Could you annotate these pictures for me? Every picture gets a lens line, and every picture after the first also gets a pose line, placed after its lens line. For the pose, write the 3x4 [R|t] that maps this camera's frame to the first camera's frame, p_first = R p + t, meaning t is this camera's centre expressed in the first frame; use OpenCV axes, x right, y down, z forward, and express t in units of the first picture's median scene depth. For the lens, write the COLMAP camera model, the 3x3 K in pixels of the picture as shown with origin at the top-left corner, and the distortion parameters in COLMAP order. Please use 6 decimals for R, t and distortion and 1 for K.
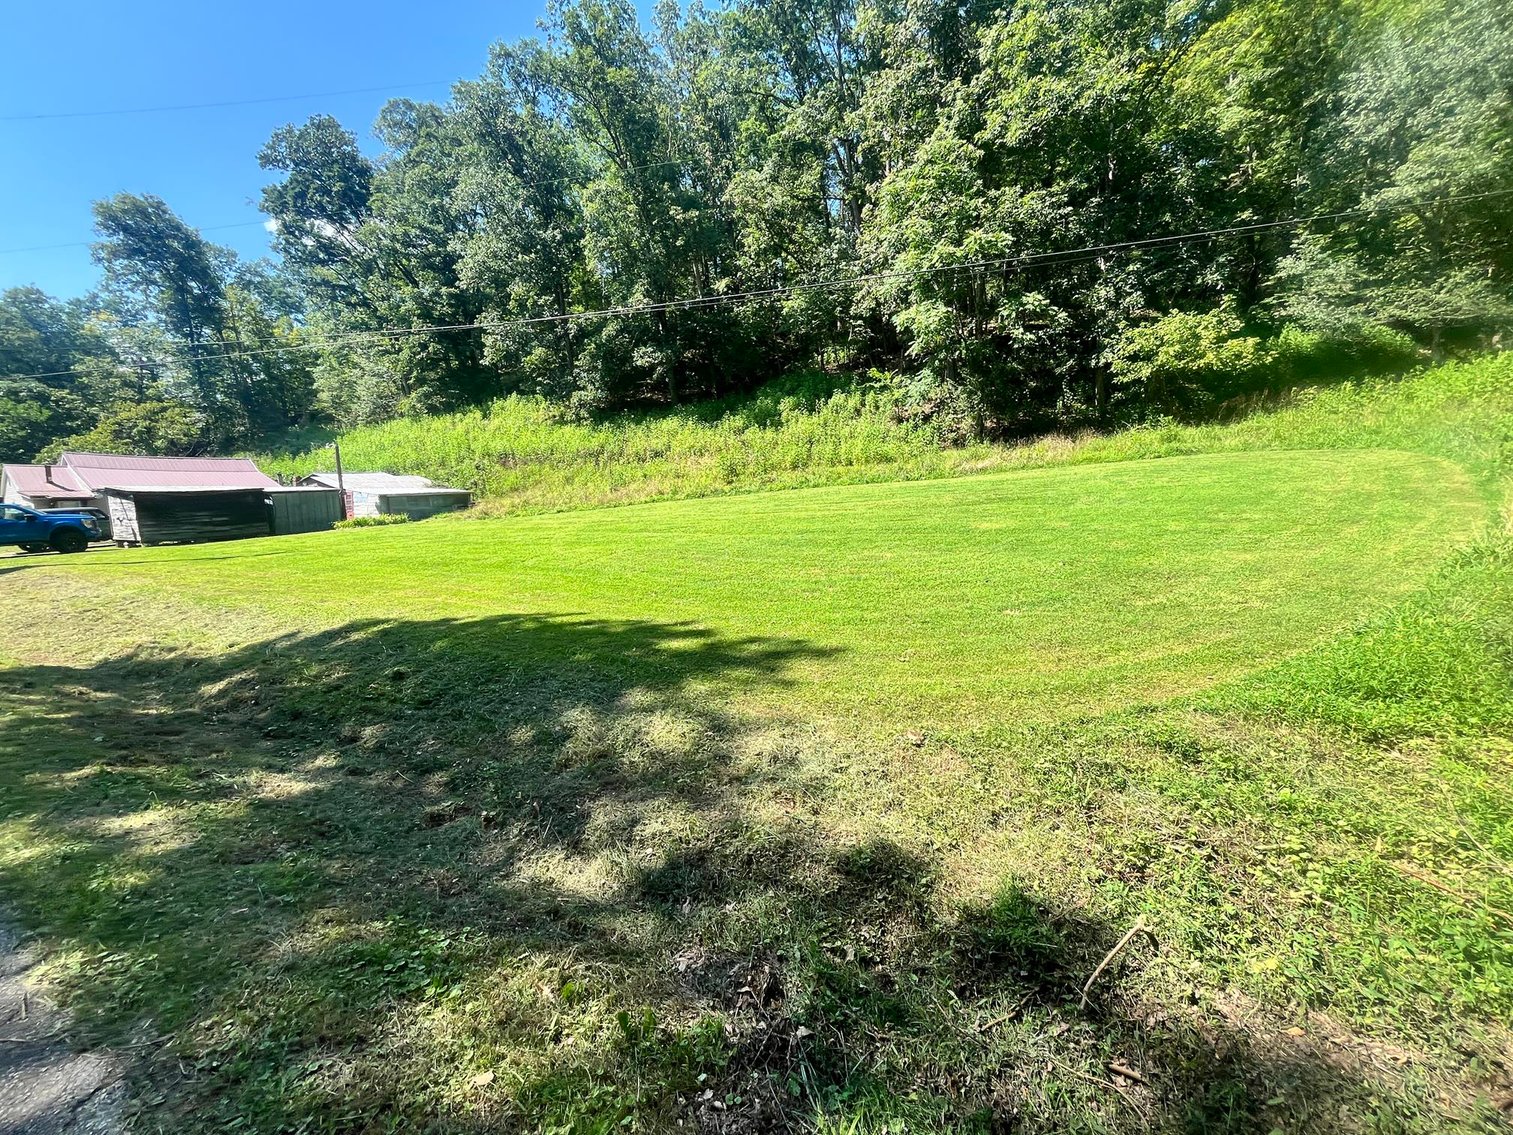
lens RADIAL K [[612.5, 0, 754.8], [0, 612.5, 565.5], [0, 0, 1]] dist [-0.002711, 0.000061]
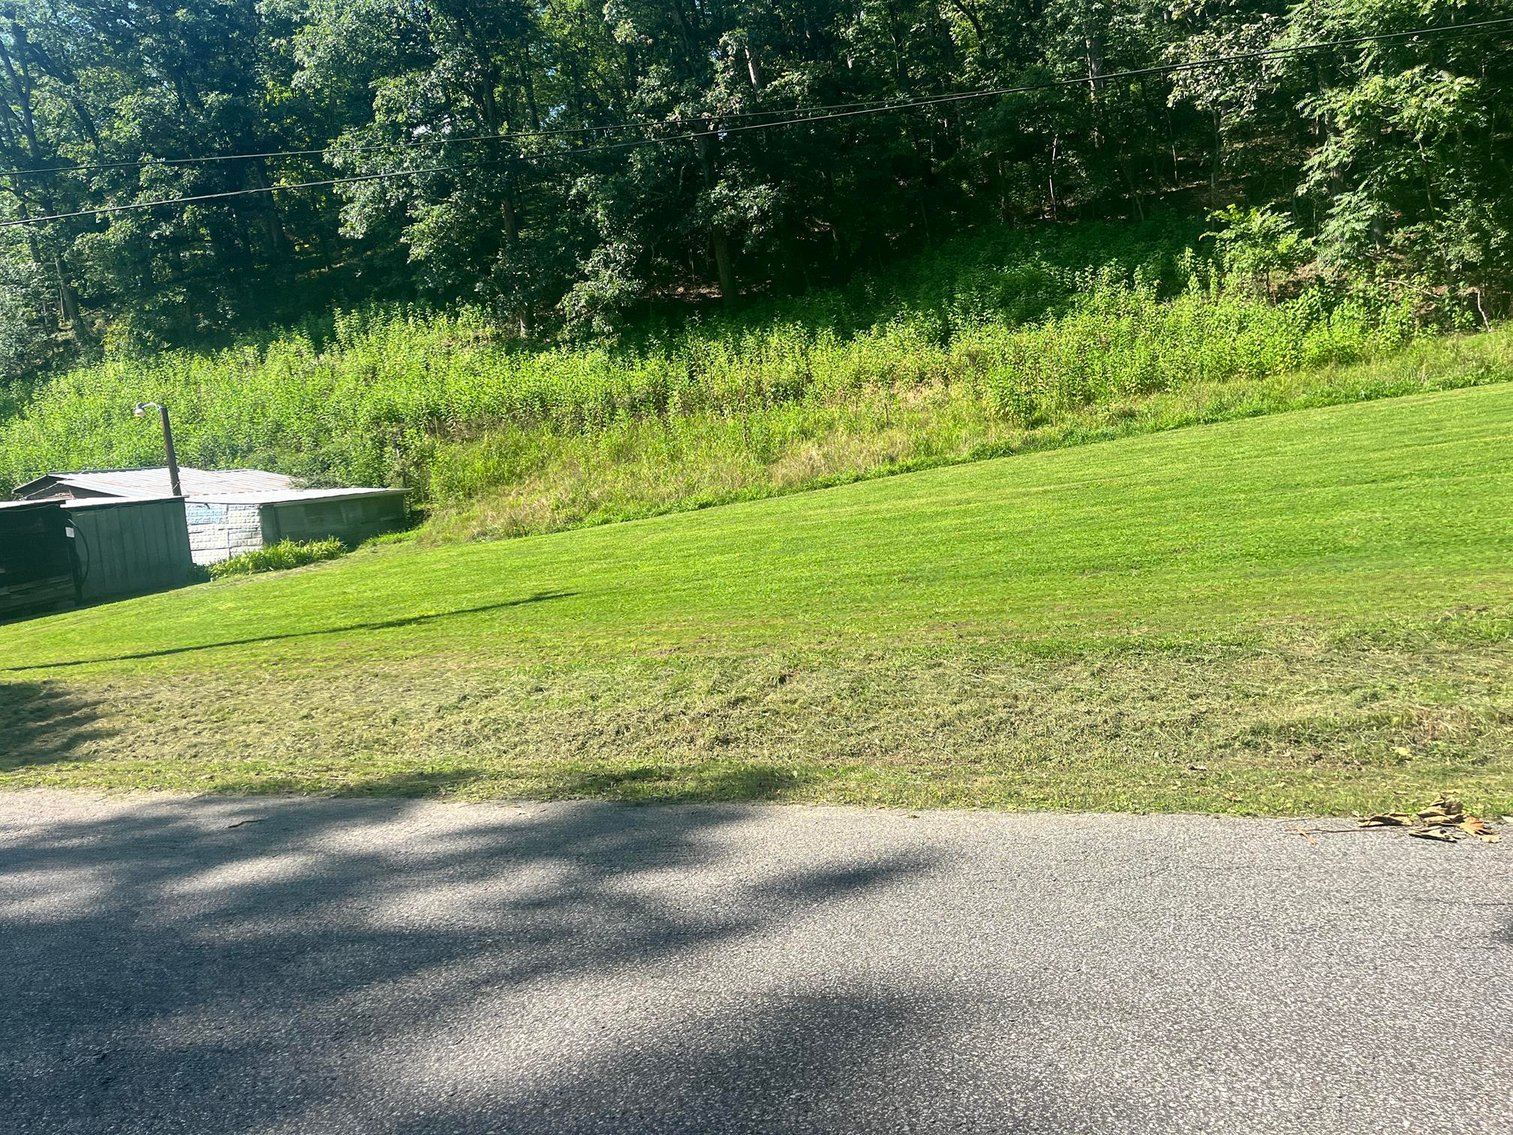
lens RADIAL K [[1136.2, 0, 760.7], [0, 1136.2, 566.4], [0, 0, 1]] dist [0.075815, -0.097516]
pose [[0.986633, -0.082044, 0.140798, -0.355364], [0.088546, 0.995247, -0.040540, 0.002705], [-0.136803, 0.052465, 0.989208, 0.065197]]
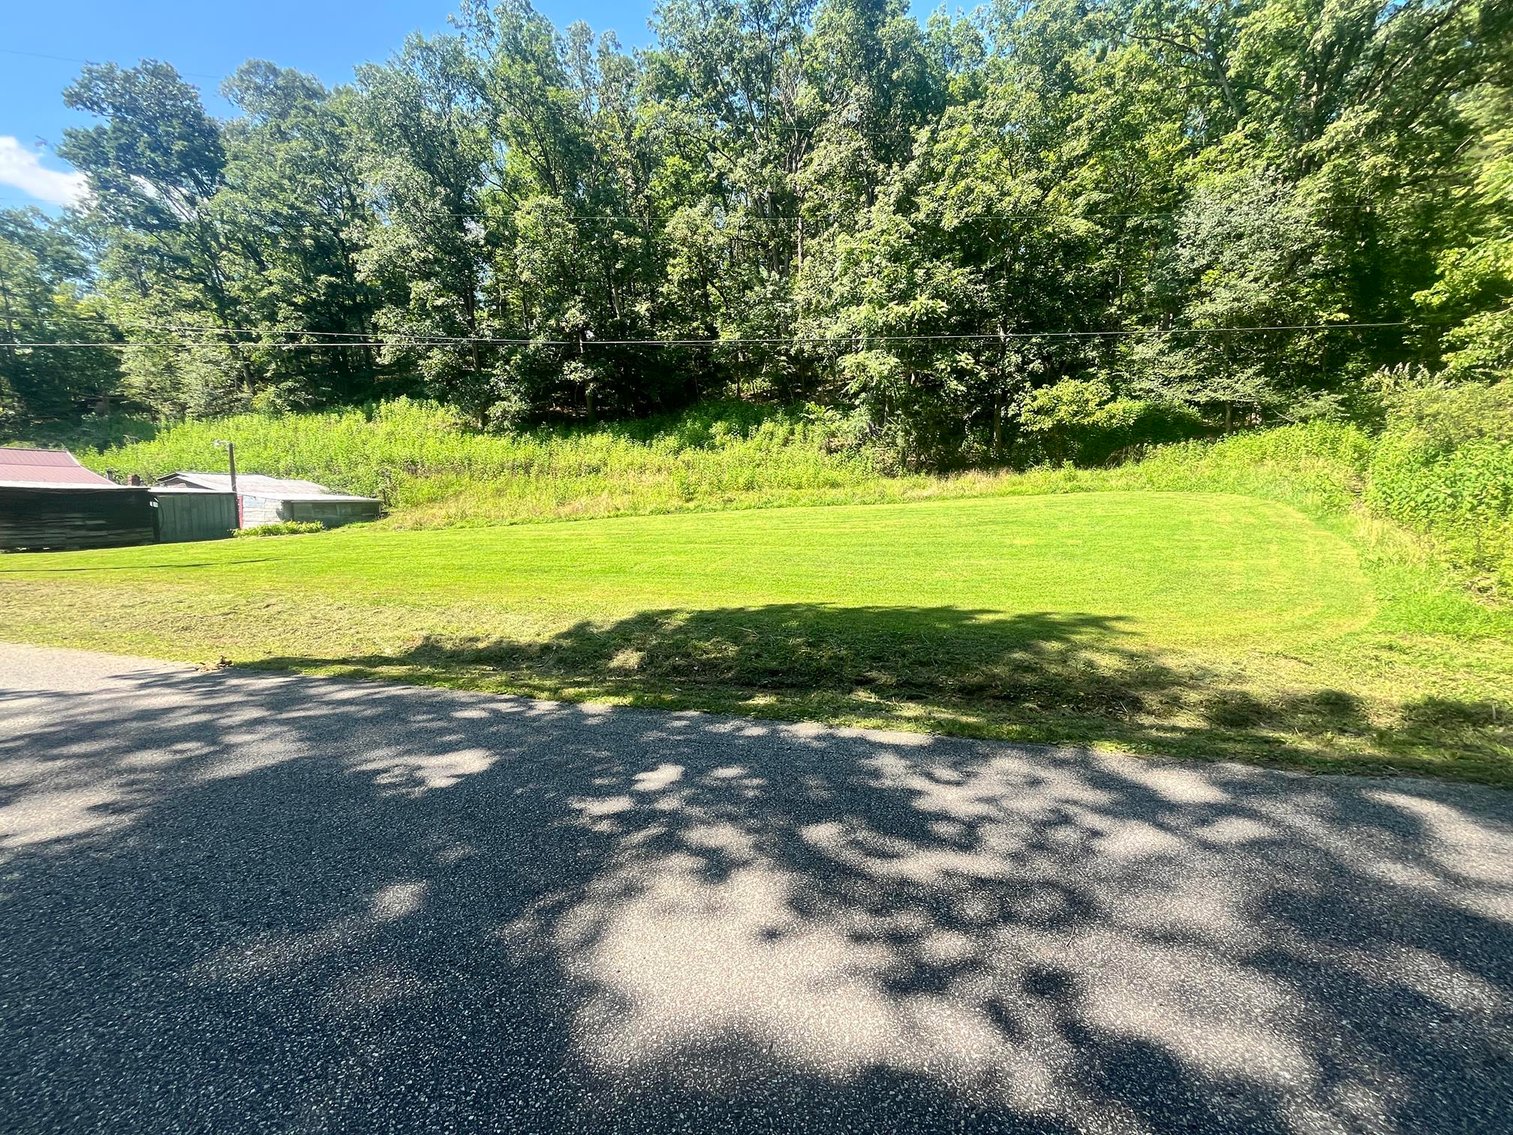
lens RADIAL K [[612.5, 0, 752.9], [0, 612.5, 565.6], [0, 0, 1]] dist [-0.002711, 0.000061]
pose [[0.969613, 0.008966, 0.244478, -0.160910], [-0.000879, 0.999449, -0.033169, 0.009230], [-0.244640, 0.031946, 0.969087, -0.035187]]
